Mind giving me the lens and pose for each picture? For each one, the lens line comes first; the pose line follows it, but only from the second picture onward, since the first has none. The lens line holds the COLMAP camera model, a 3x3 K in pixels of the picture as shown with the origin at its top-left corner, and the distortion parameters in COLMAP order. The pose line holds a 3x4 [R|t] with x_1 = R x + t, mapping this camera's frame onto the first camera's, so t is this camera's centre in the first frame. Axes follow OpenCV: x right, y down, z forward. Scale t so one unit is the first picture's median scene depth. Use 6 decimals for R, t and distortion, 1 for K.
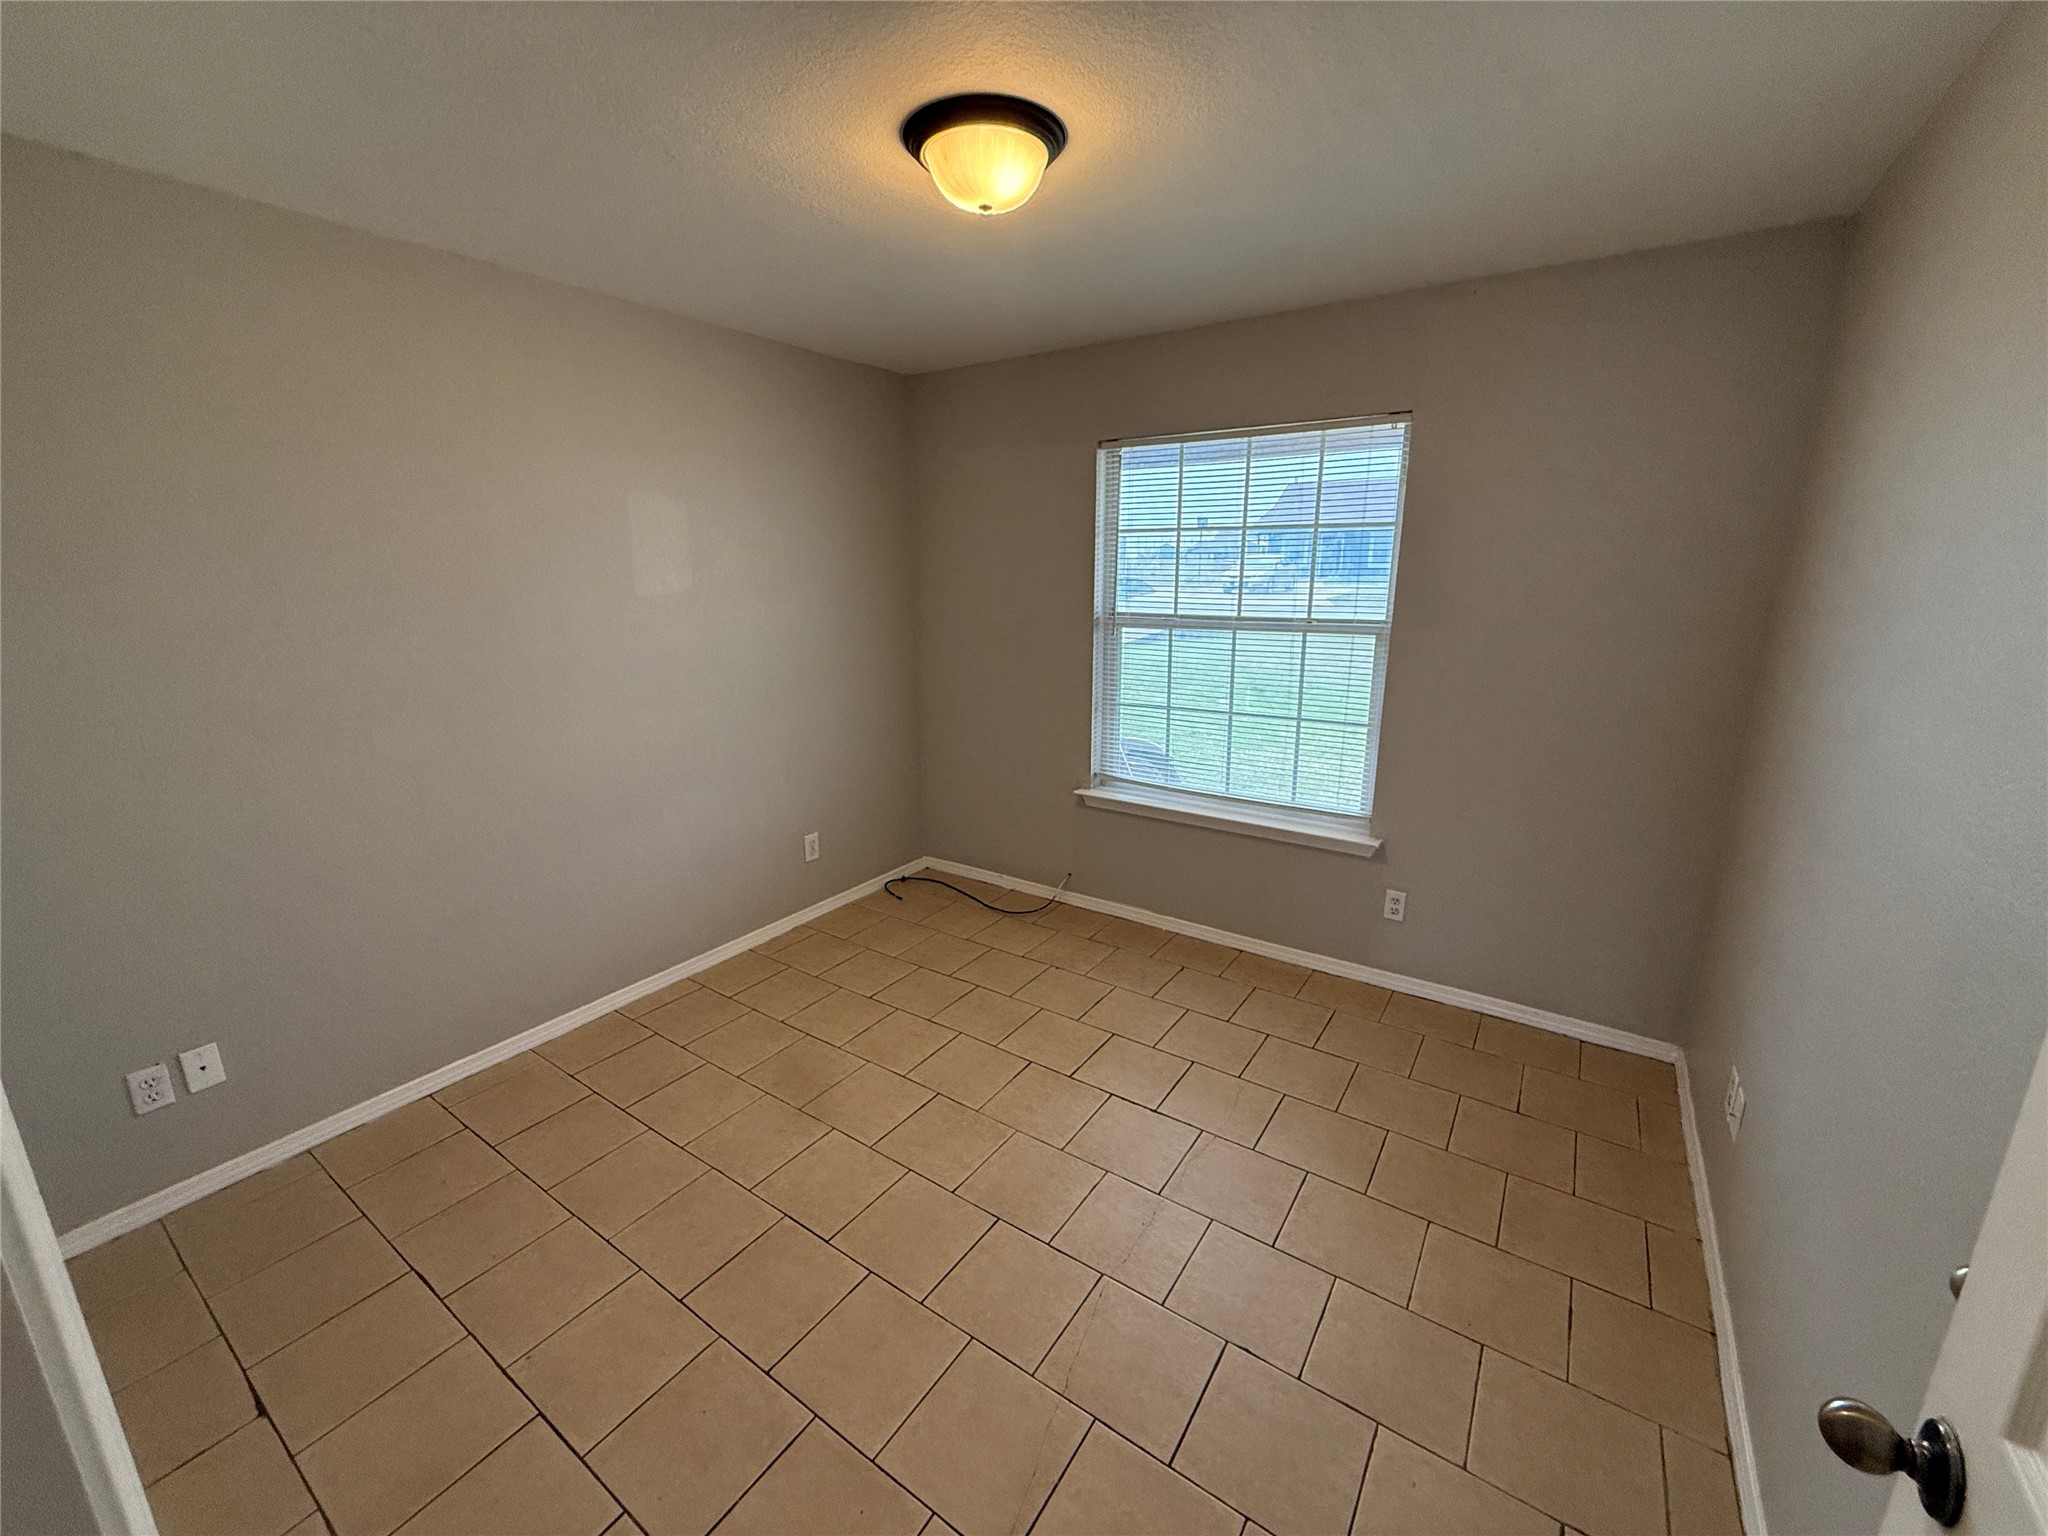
lens RADIAL K [[819.7, 0, 1029.2], [0, 819.7, 766.1], [0, 0, 1]] dist [0.000501, -0.000329]
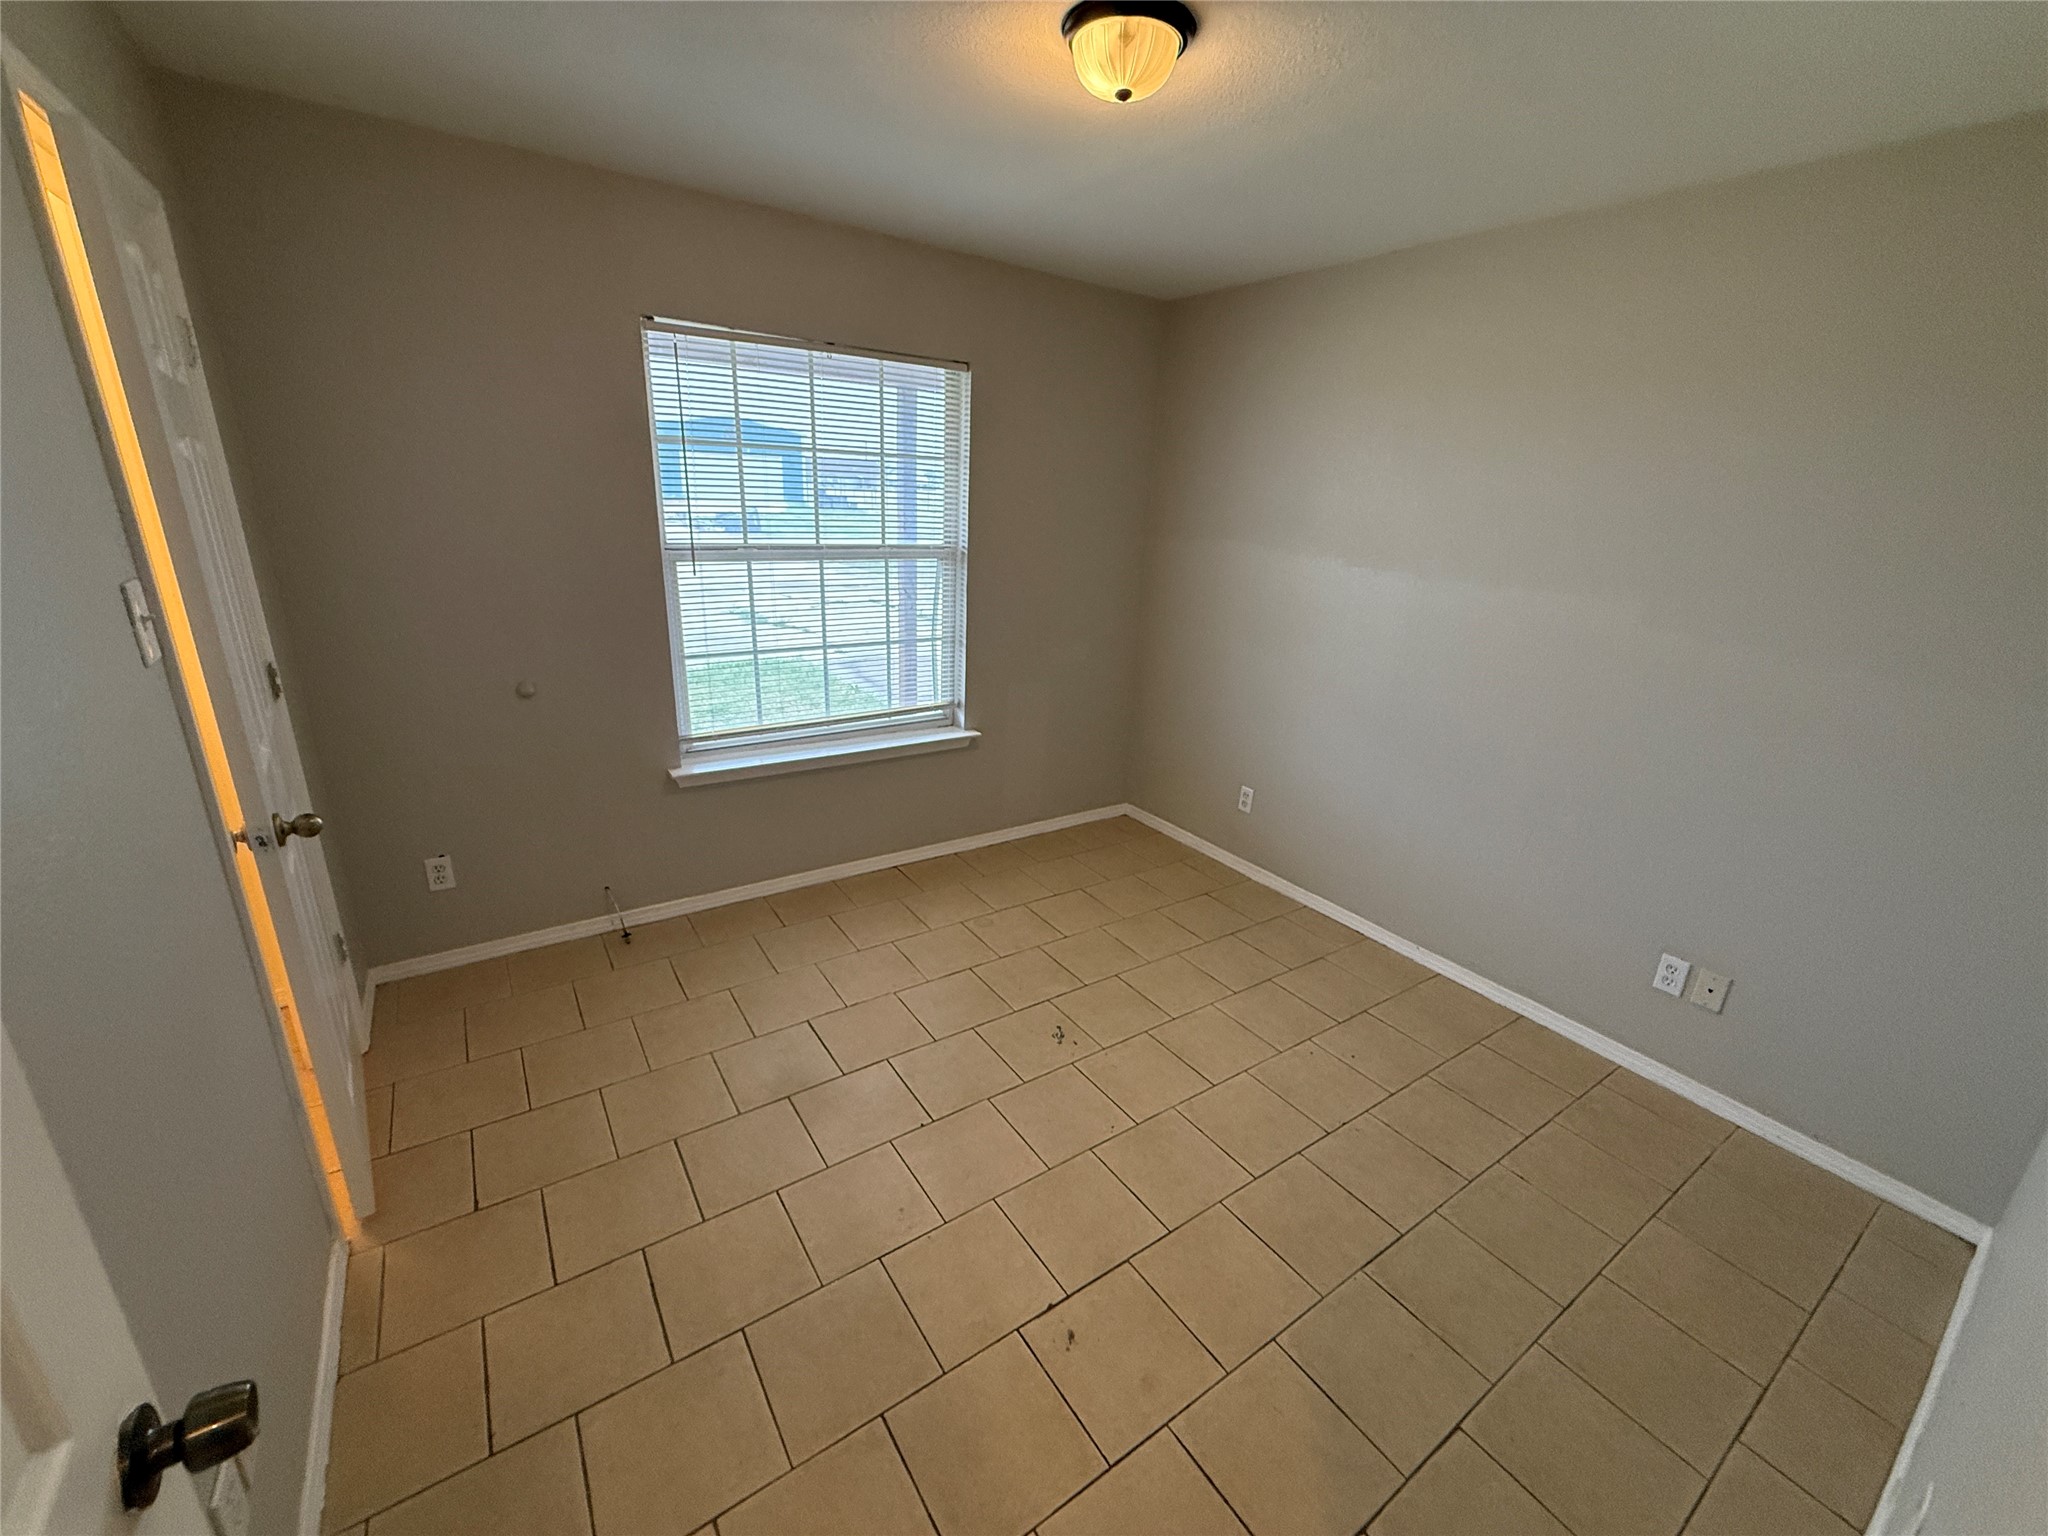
lens RADIAL K [[819.8, 0, 1030.6], [0, 819.8, 768.6], [0, 0, 1]] dist [-0.000960, -0.000057]
pose [[0.370926, -0.270509, 0.888391, -0.593741], [0.184548, 0.959027, 0.214964, -0.093665], [-0.910140, 0.084215, 0.405650, 0.415612]]
